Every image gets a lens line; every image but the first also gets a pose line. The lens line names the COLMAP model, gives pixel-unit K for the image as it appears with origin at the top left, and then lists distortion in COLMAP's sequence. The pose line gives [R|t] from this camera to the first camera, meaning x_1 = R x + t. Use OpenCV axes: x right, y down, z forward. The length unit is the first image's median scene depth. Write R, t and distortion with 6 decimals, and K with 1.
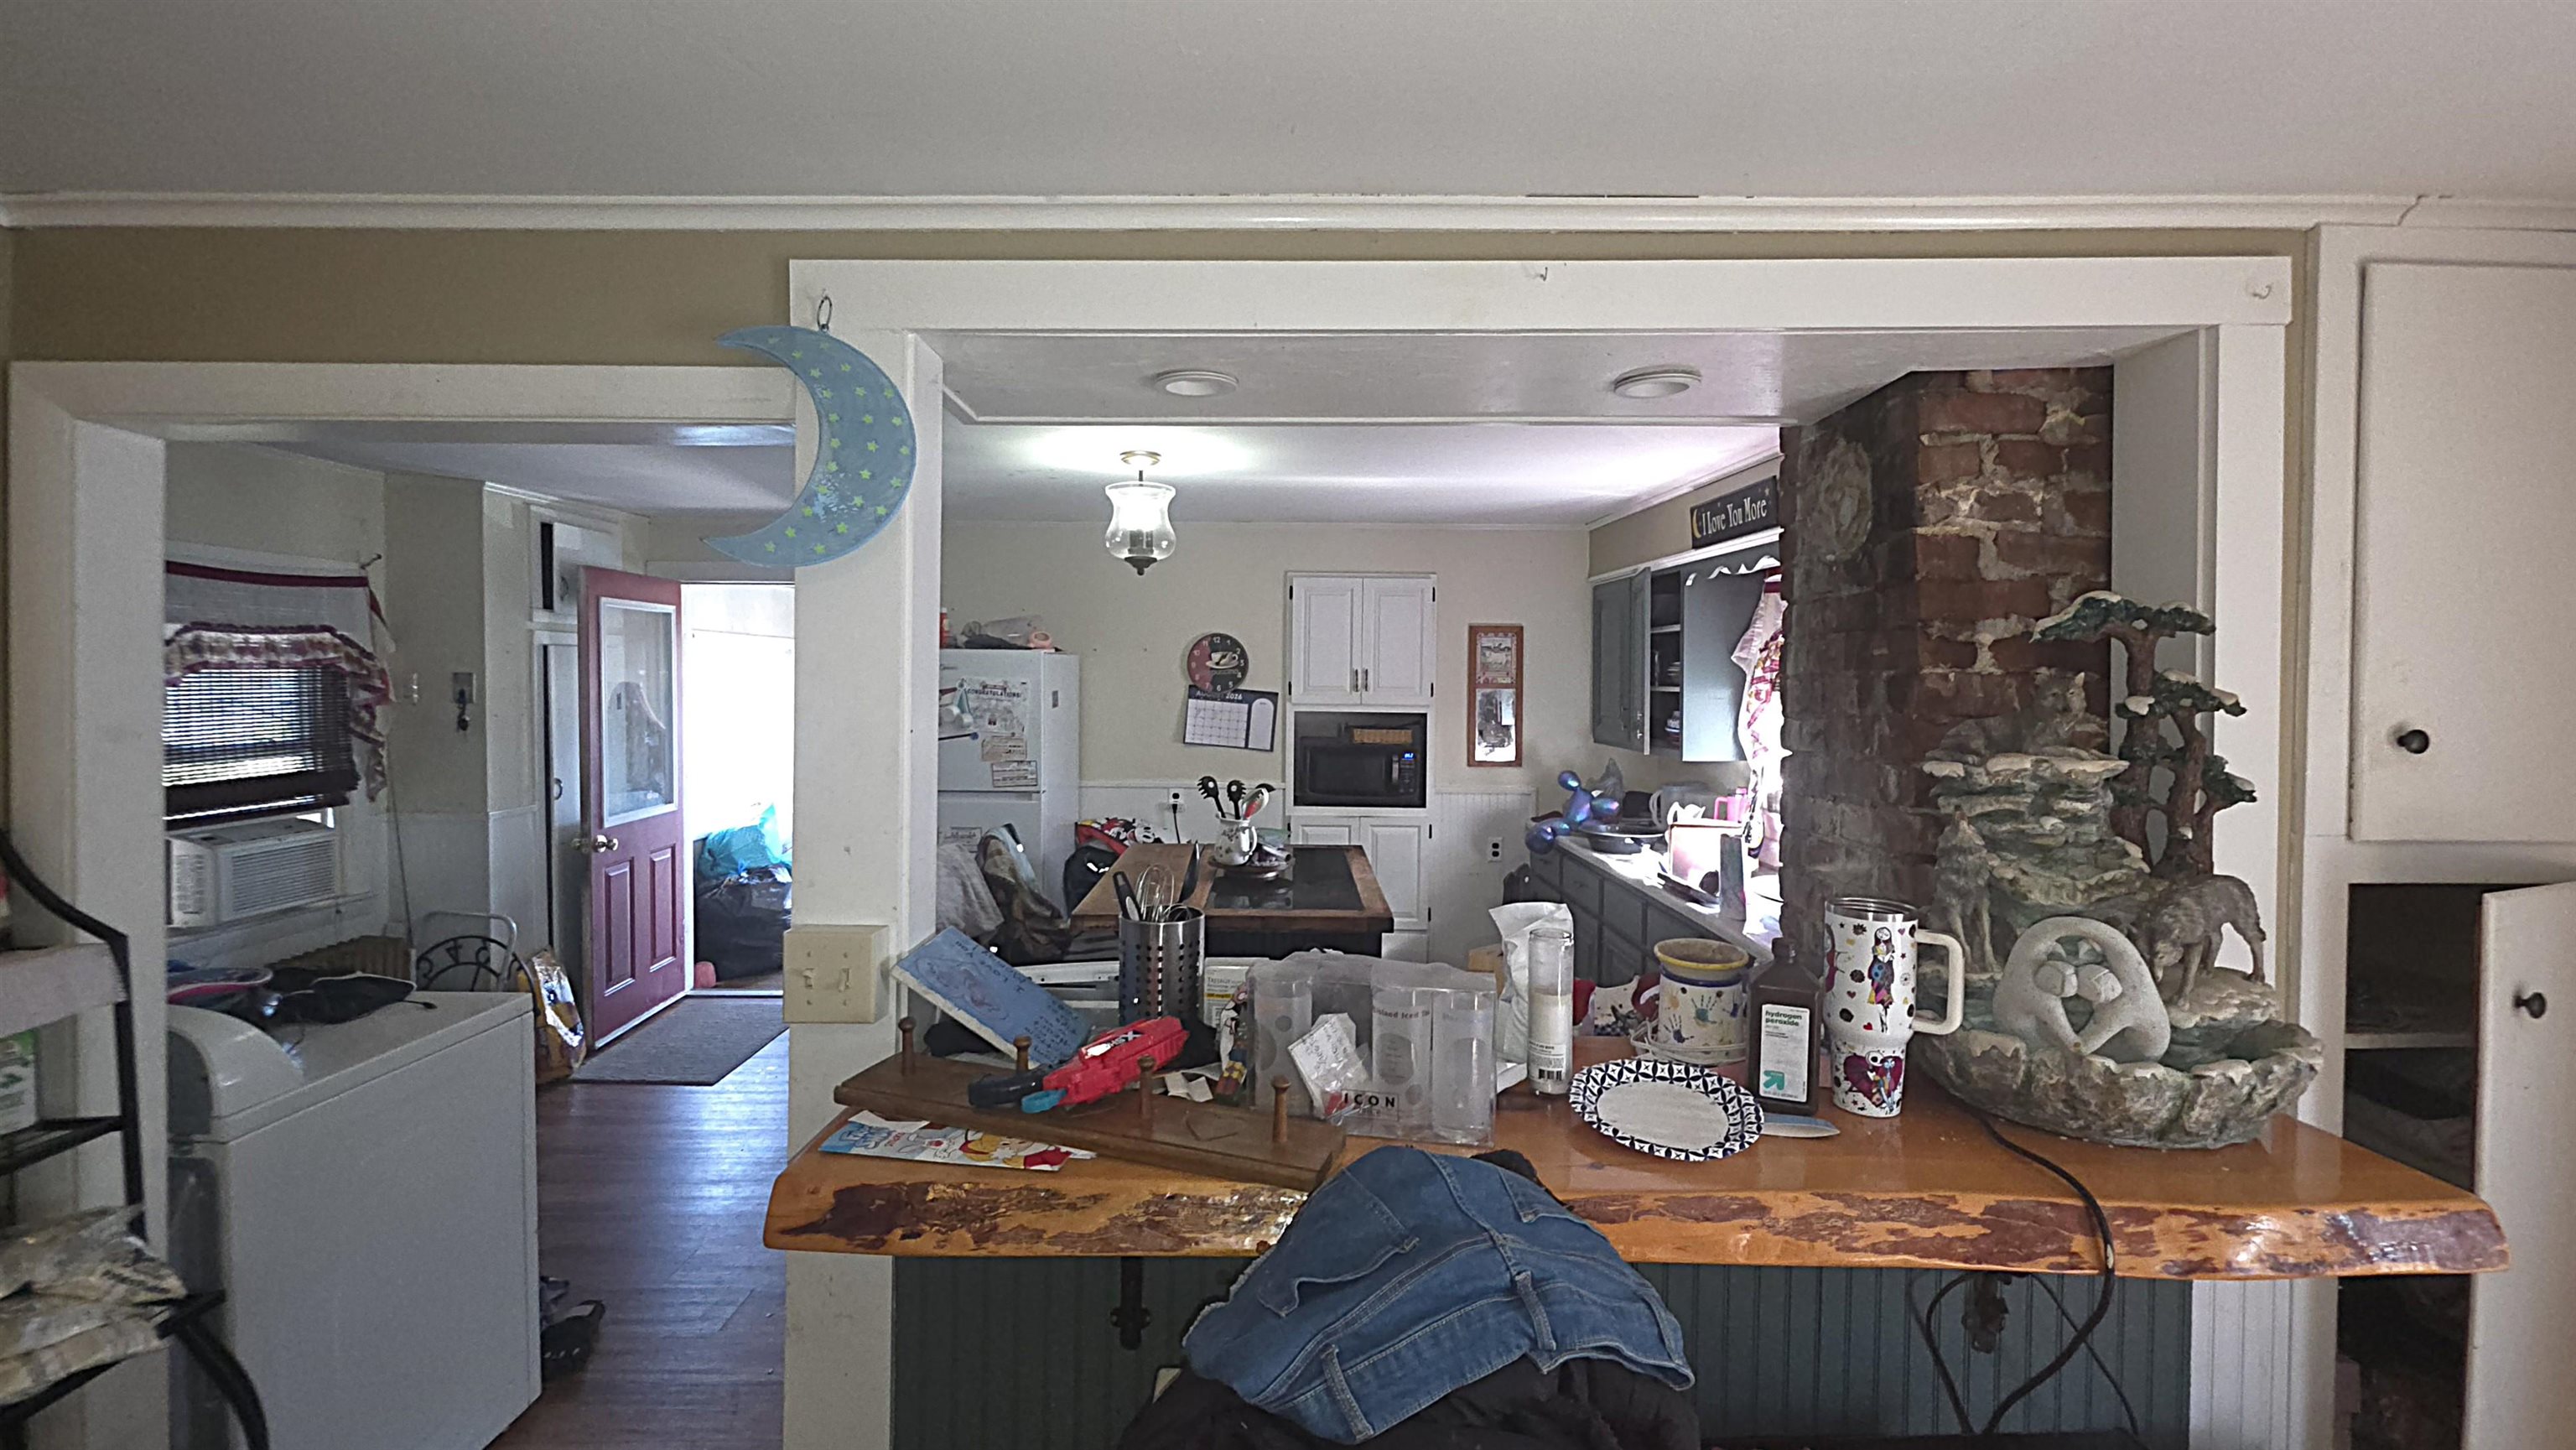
lens RADIAL K [[1042.6, 0, 1287.6], [0, 1042.6, 717.3], [0, 0, 1]] dist [0.014703, -0.010560]
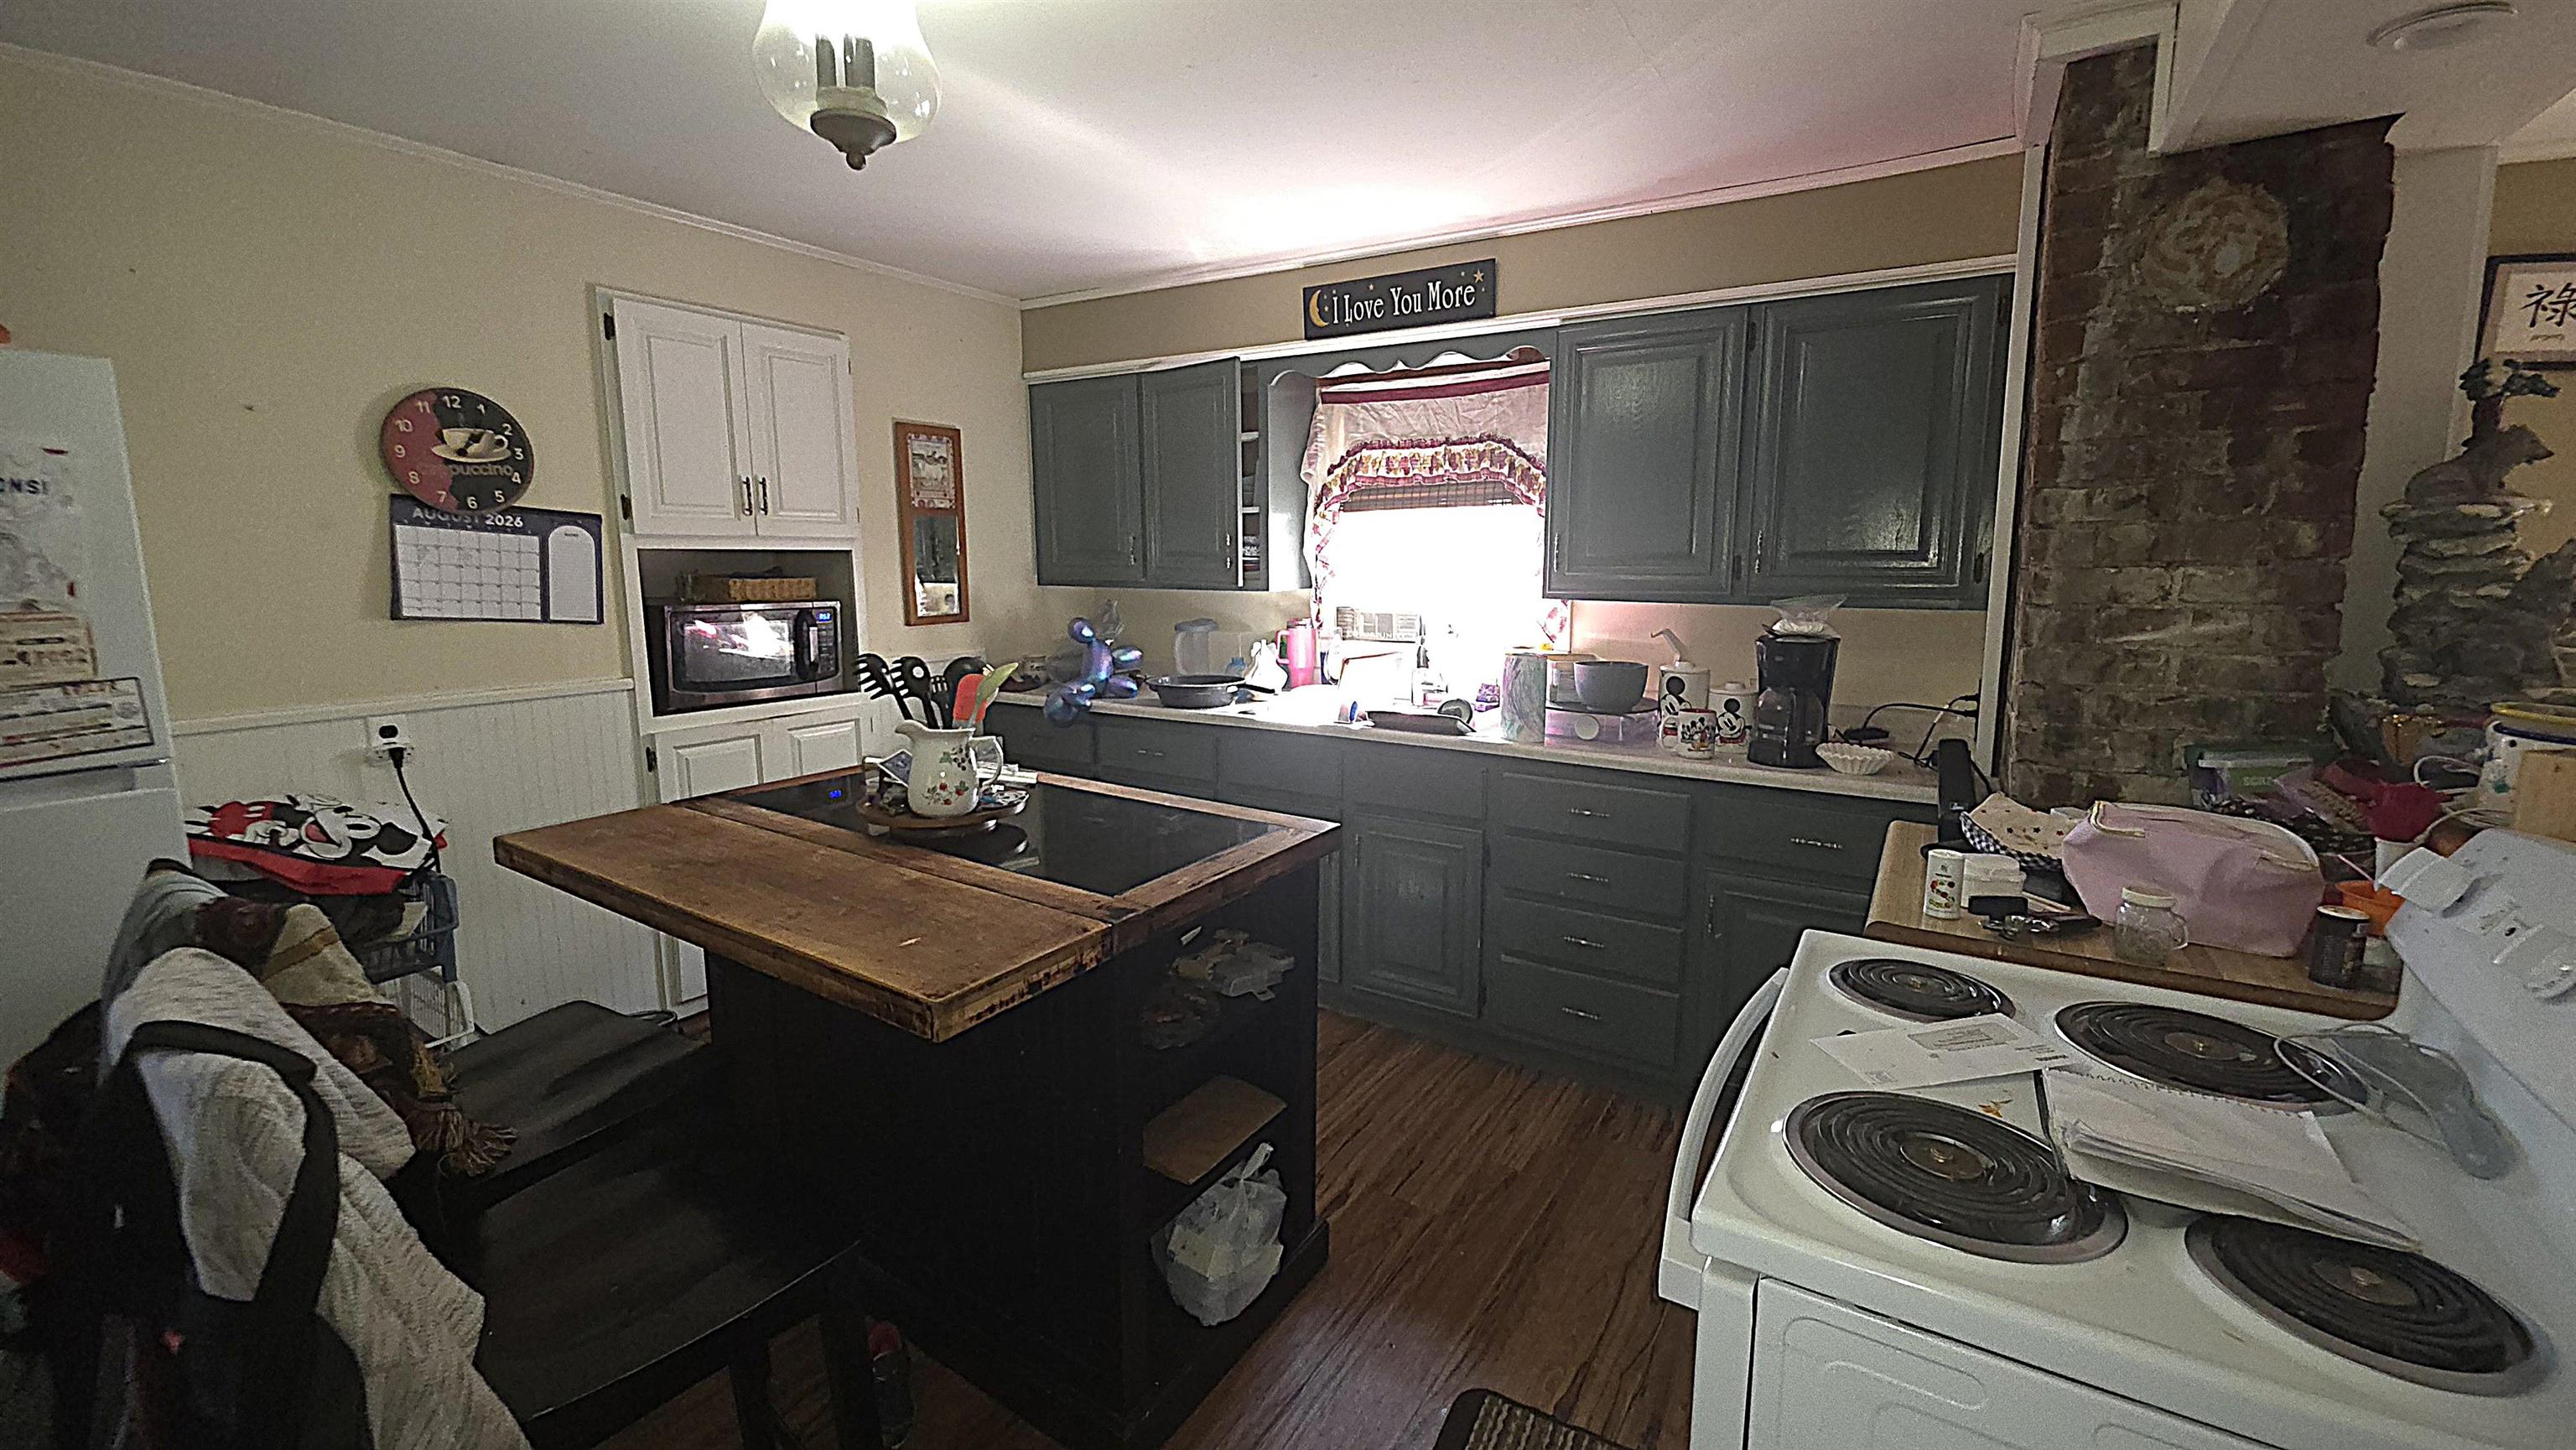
lens RADIAL K [[1005.2, 0, 1285.8], [0, 1005.2, 711.3], [0, 0, 1]] dist [0.007356, -0.008992]
pose [[0.552827, -0.141071, 0.821268, -0.259750], [0.038630, 0.988845, 0.143852, 0.016307], [-0.832400, -0.047799, 0.552109, 0.410038]]
